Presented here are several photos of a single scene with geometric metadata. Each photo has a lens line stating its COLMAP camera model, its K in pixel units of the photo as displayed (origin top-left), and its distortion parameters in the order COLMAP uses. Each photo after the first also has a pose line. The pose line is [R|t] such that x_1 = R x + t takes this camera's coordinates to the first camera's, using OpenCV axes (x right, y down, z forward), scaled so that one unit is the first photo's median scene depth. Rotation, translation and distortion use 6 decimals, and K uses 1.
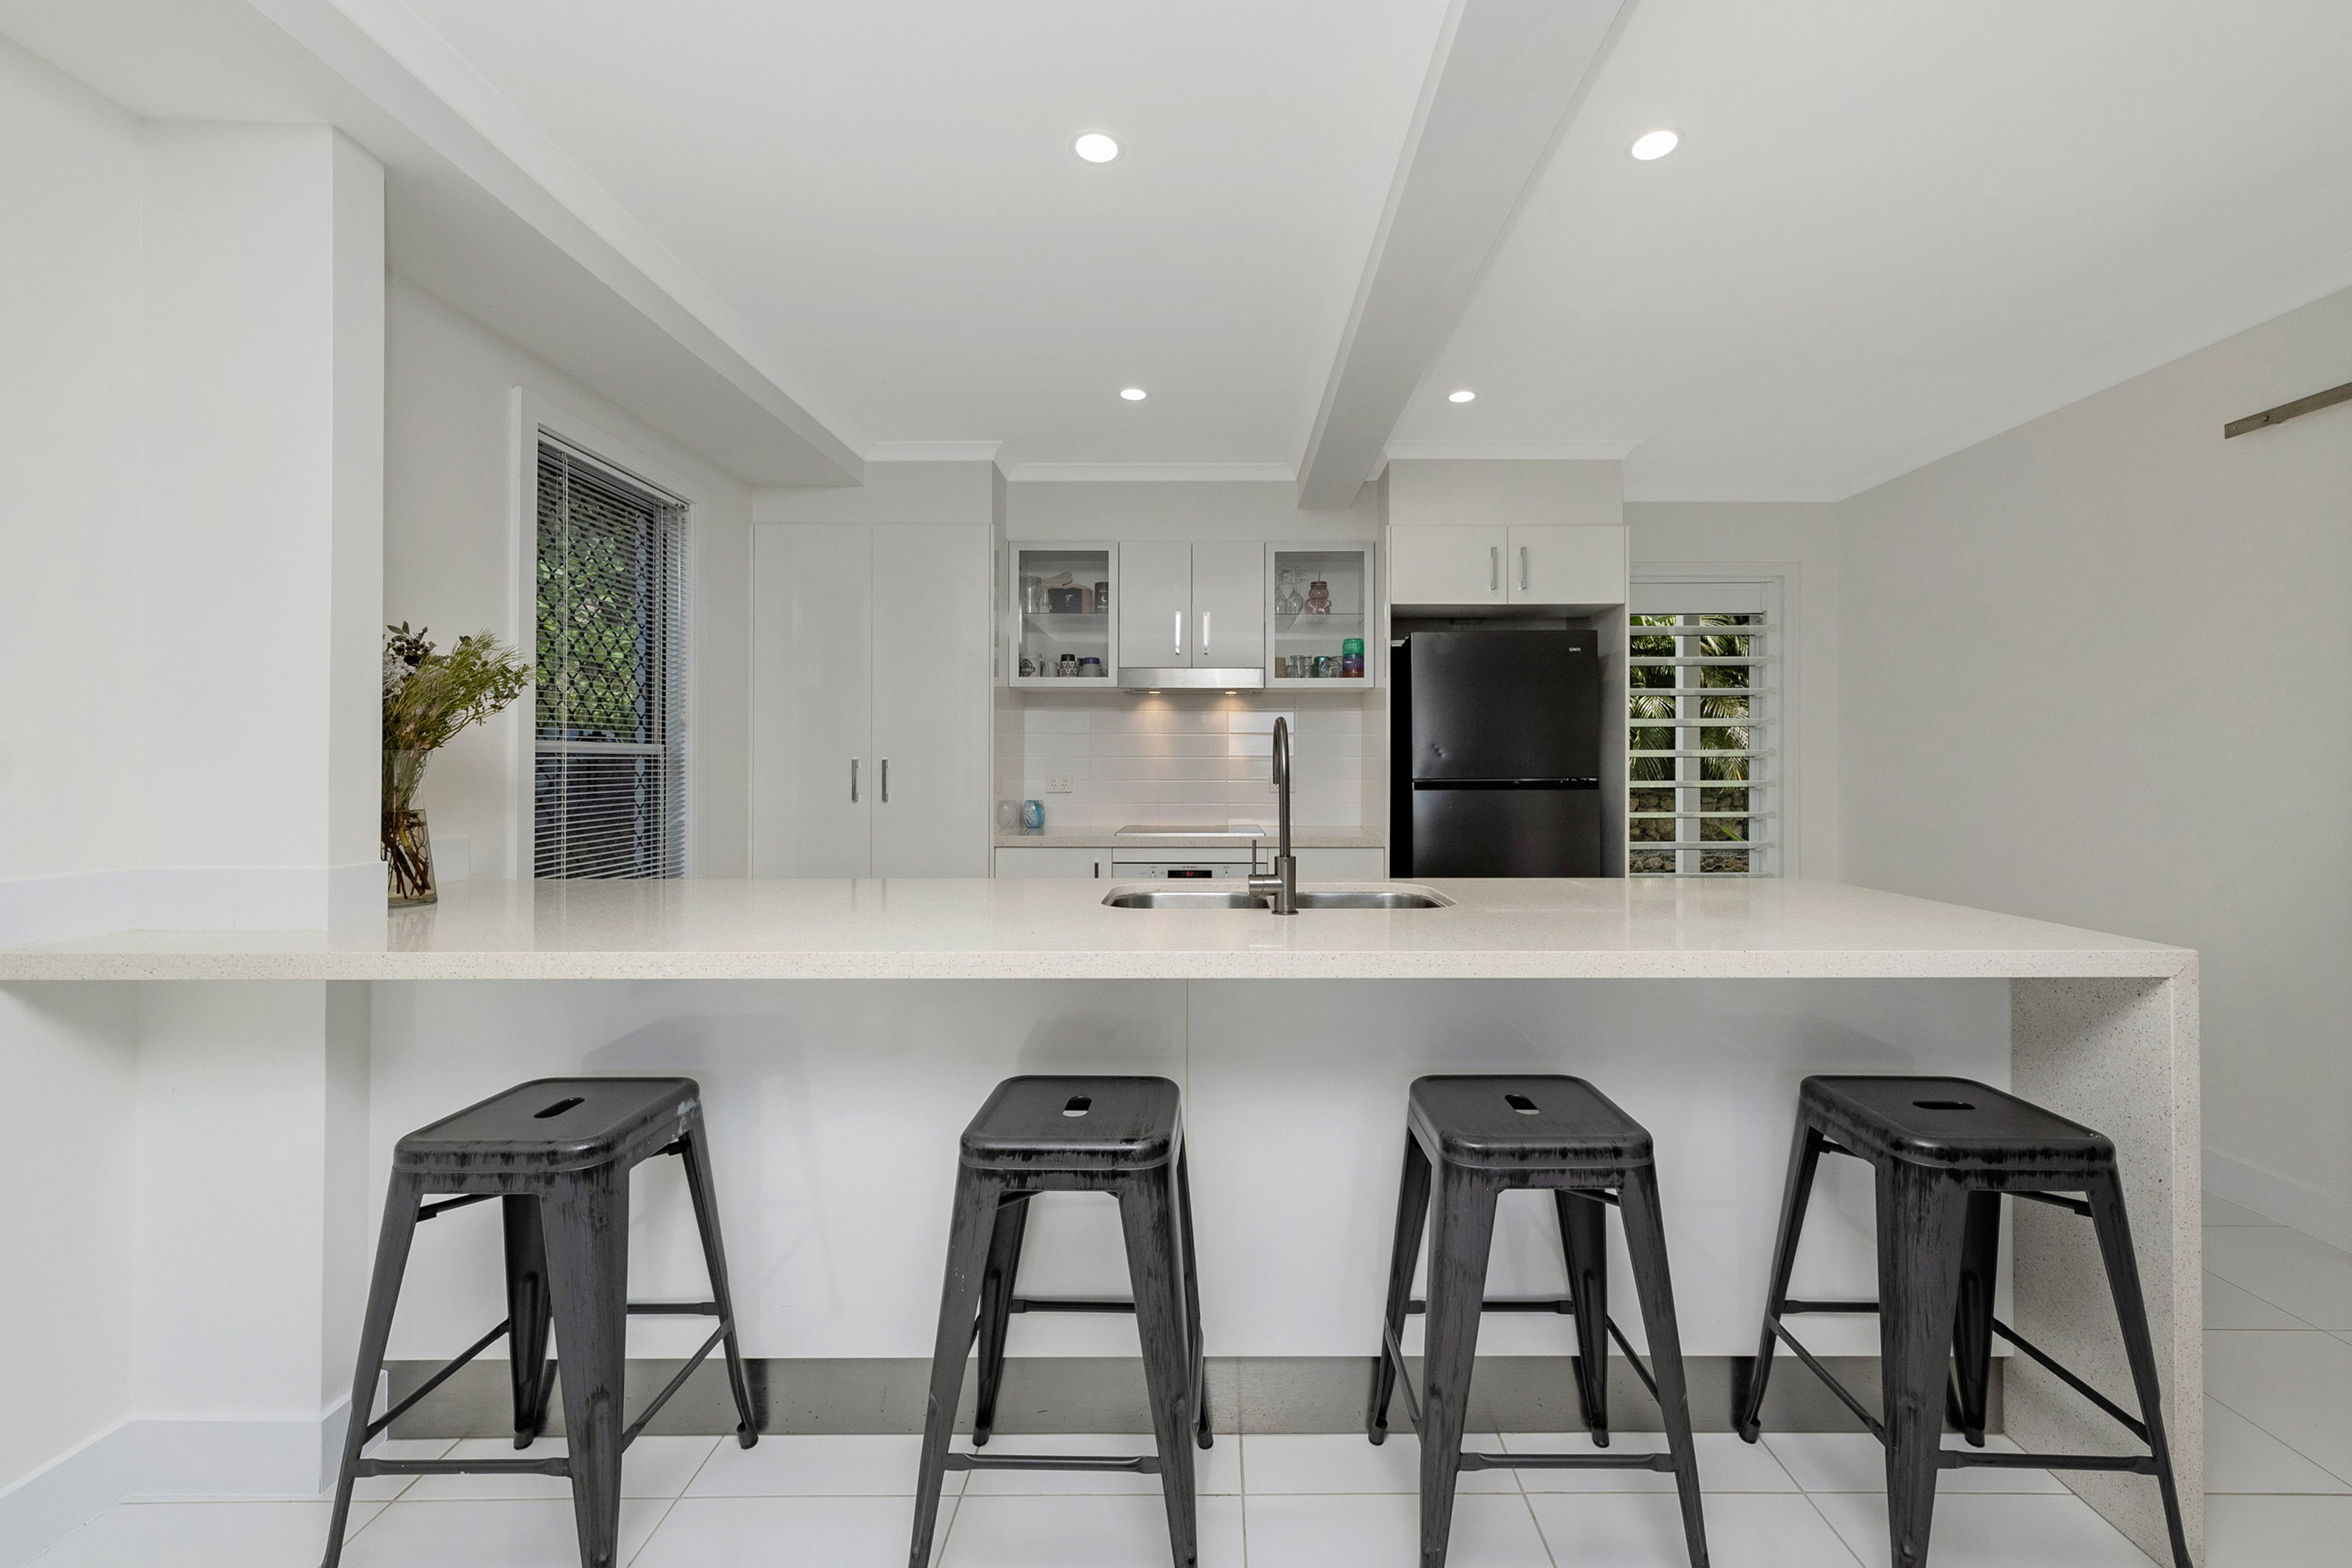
lens RADIAL K [[951.8, 0, 1211.8], [0, 951.8, 754.7], [0, 0, 1]] dist [-0.002788, -0.000160]
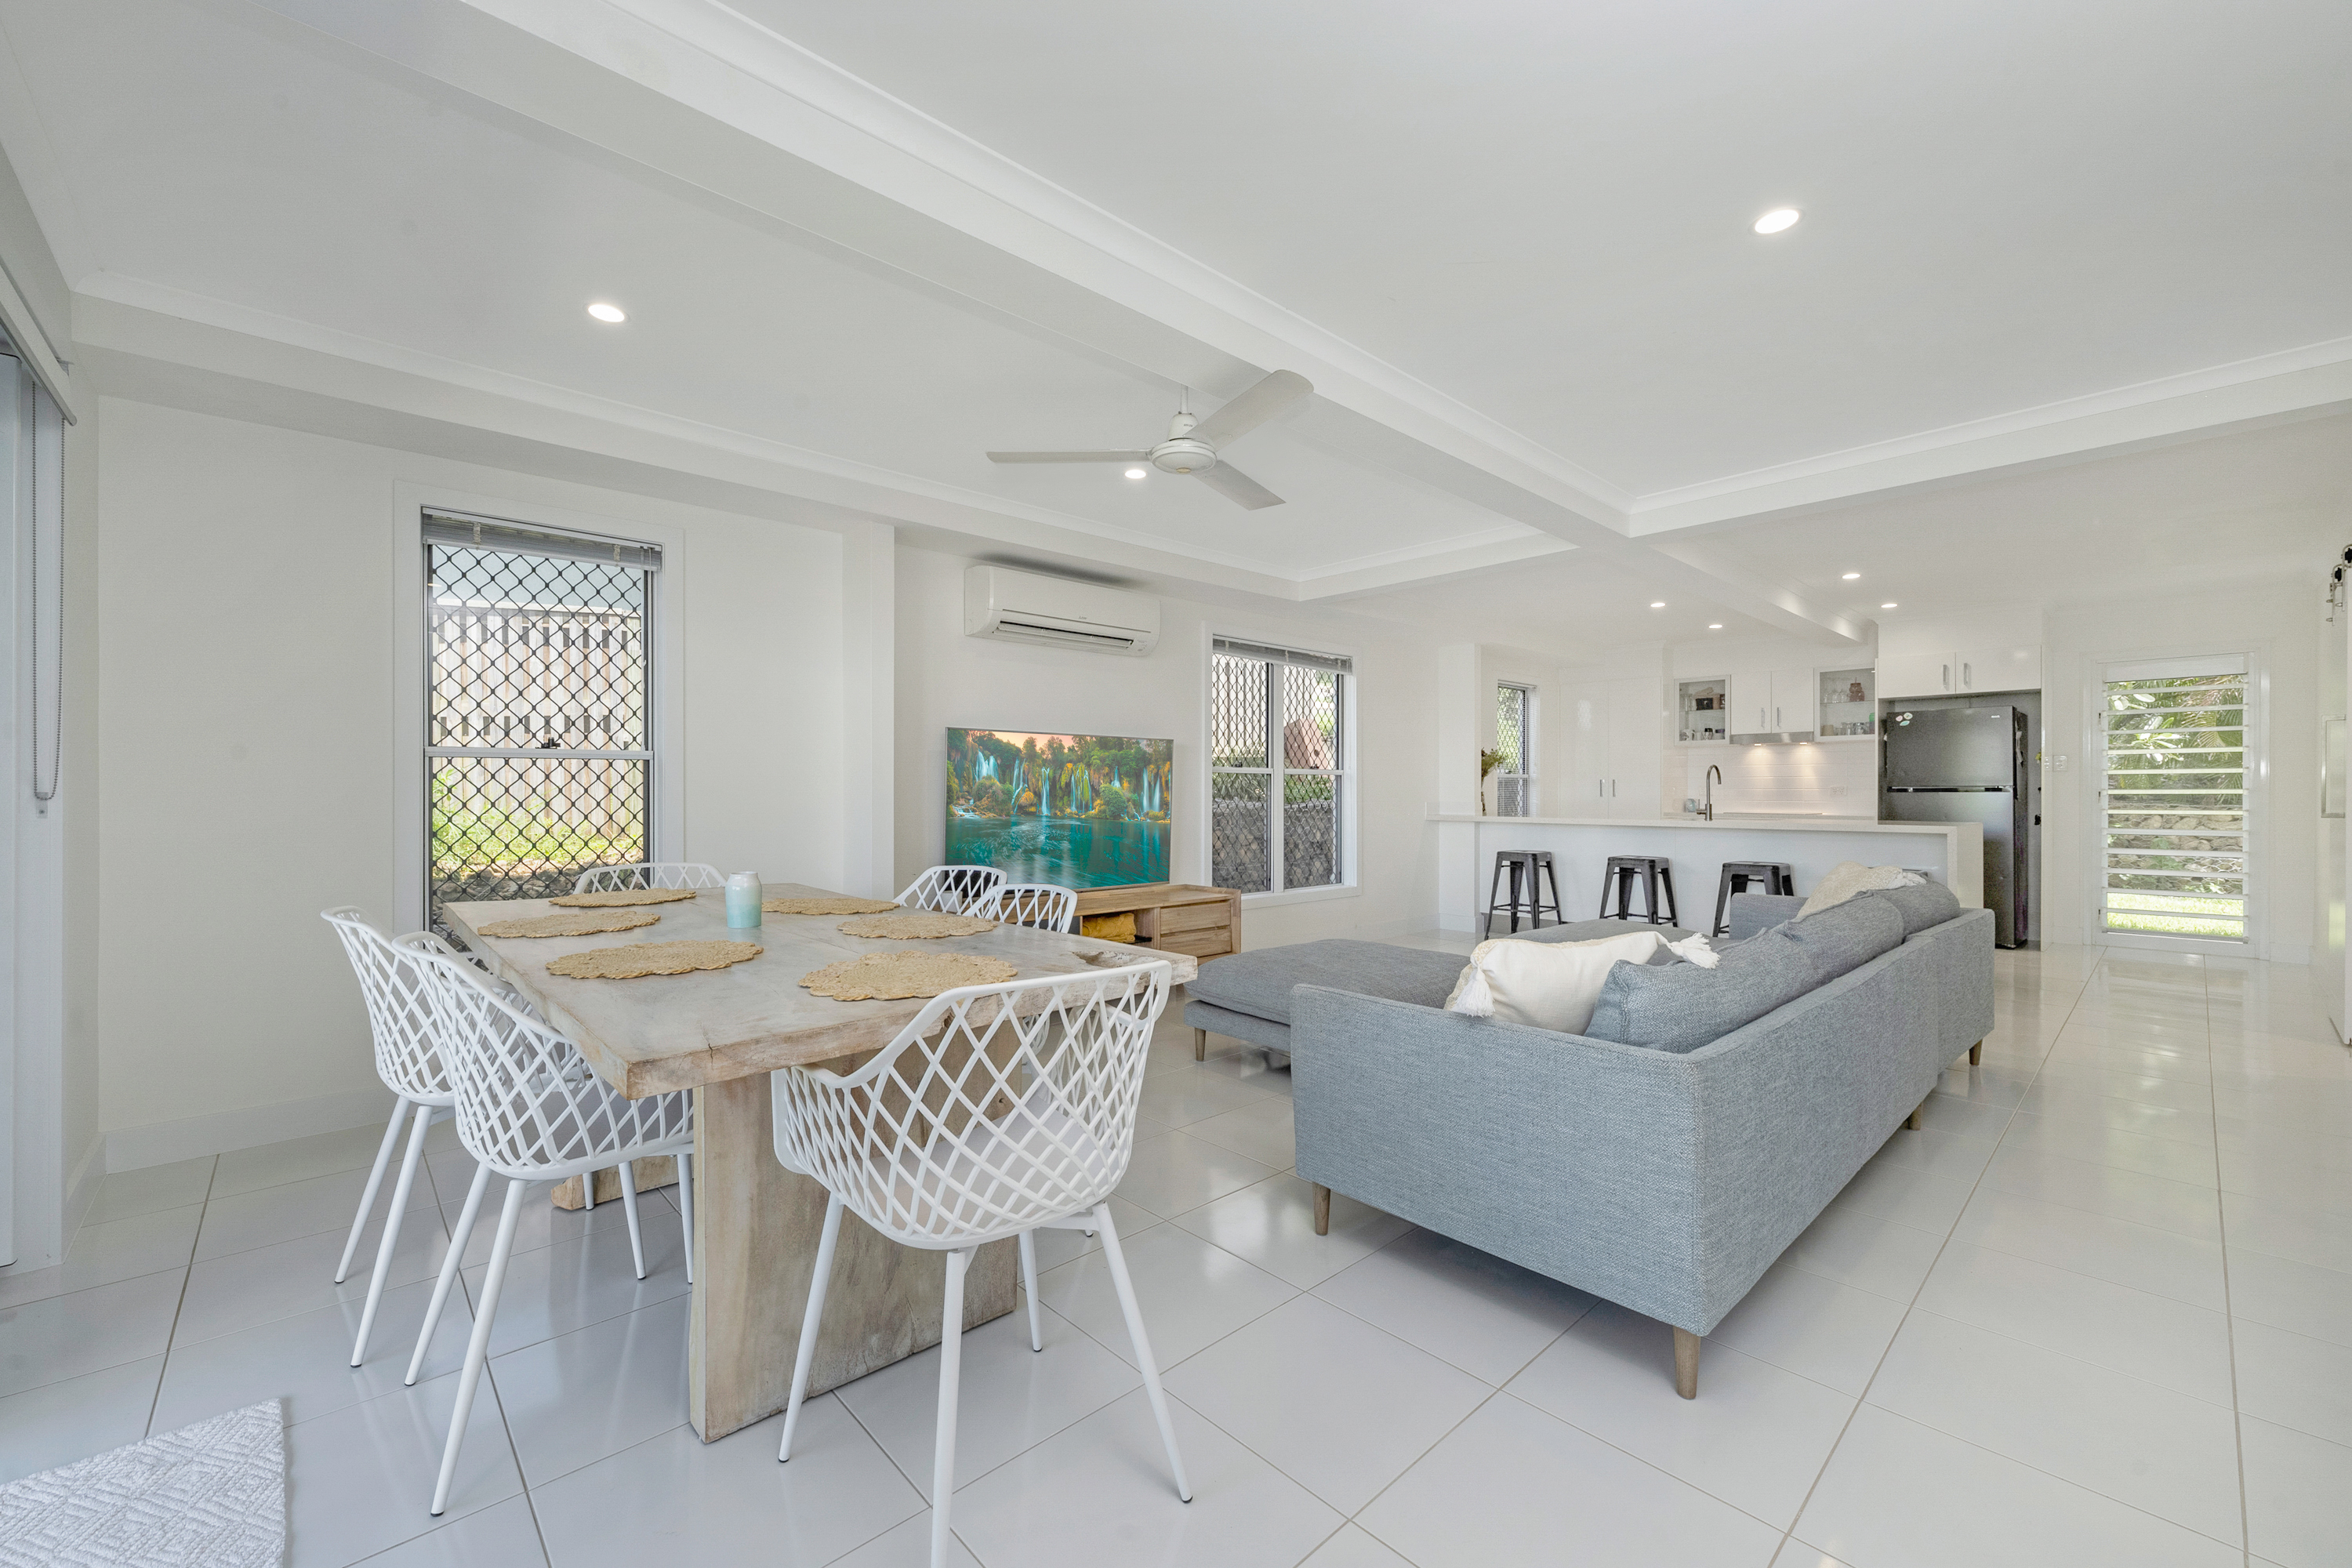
lens RADIAL K [[933.4, 0, 1176.0], [0, 933.4, 784.0], [0, 0, 1]] dist [-0.000506, -0.000170]
pose [[0.676275, -0.003849, -0.736639, 0.620379], [0.009150, 0.999953, 0.003176, -0.001492], [0.736592, -0.008888, 0.676279, -1.354604]]
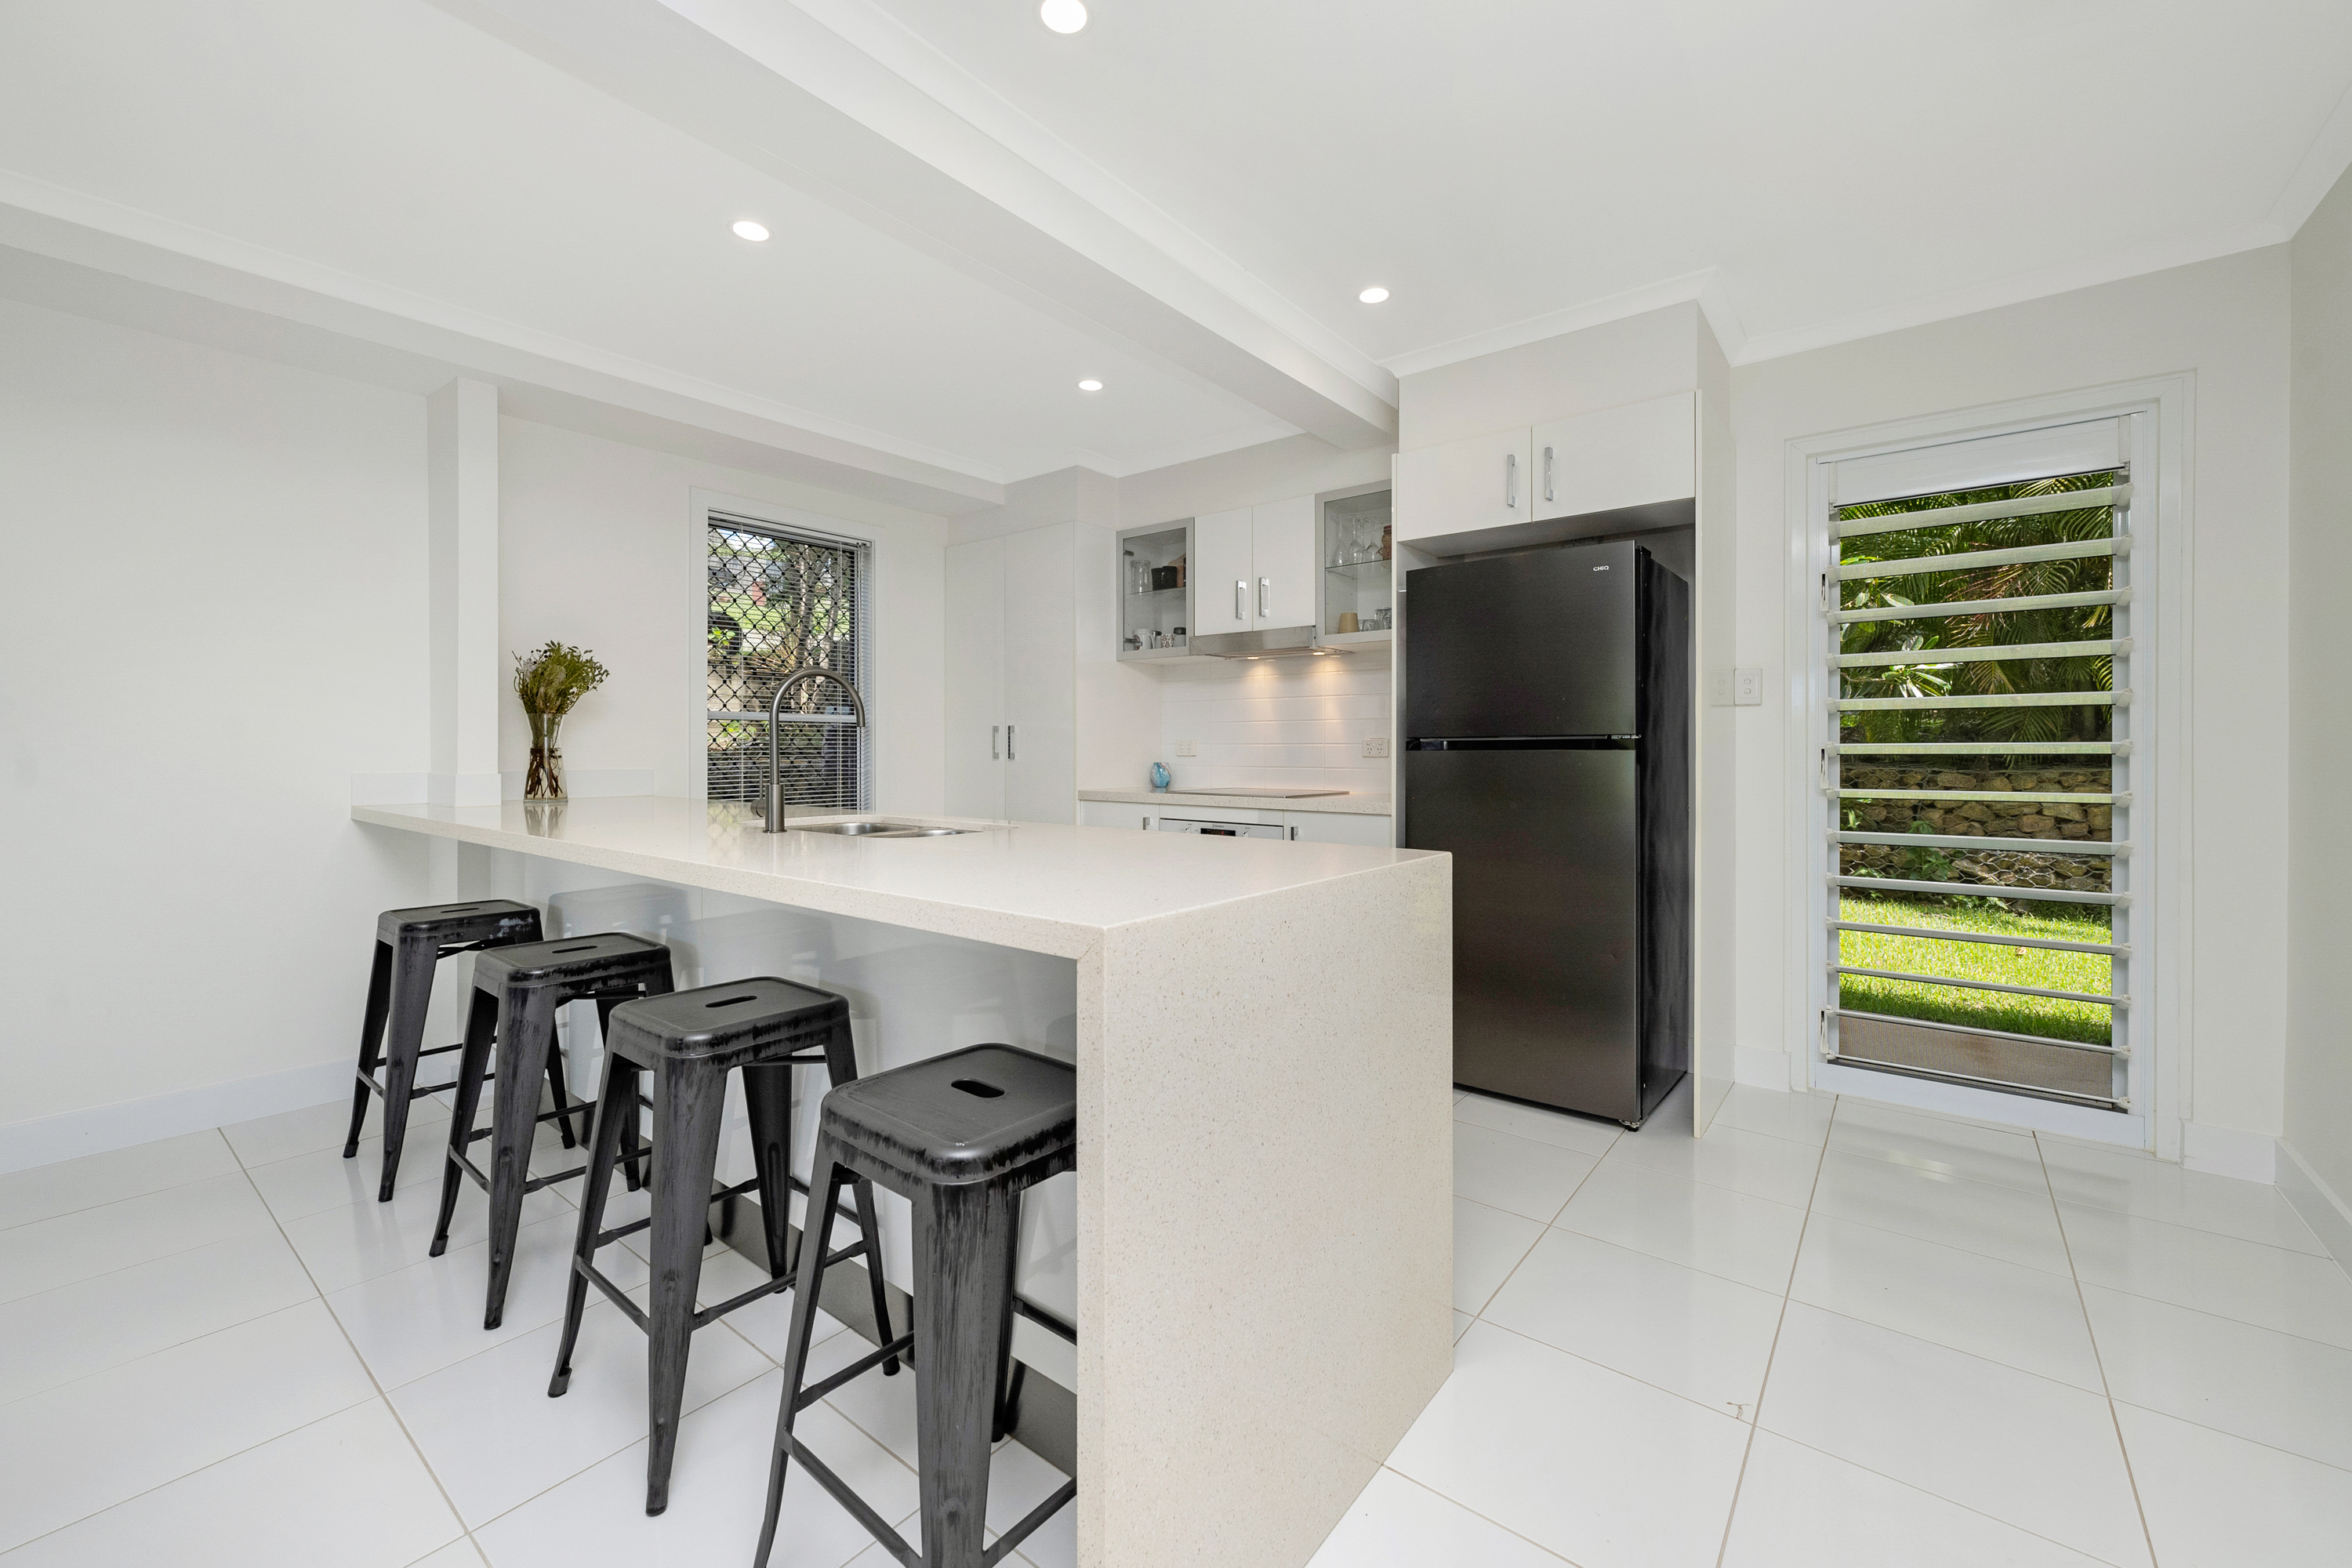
lens RADIAL K [[930.8, 0, 1174.3], [0, 930.8, 749.4], [0, 0, 1]] dist [-0.001806, -0.000231]
pose [[0.778300, 0.001220, -0.627892, 0.568636], [0.006147, 0.999935, 0.009563, 0.025787], [0.627863, -0.011303, 0.778242, 0.189828]]
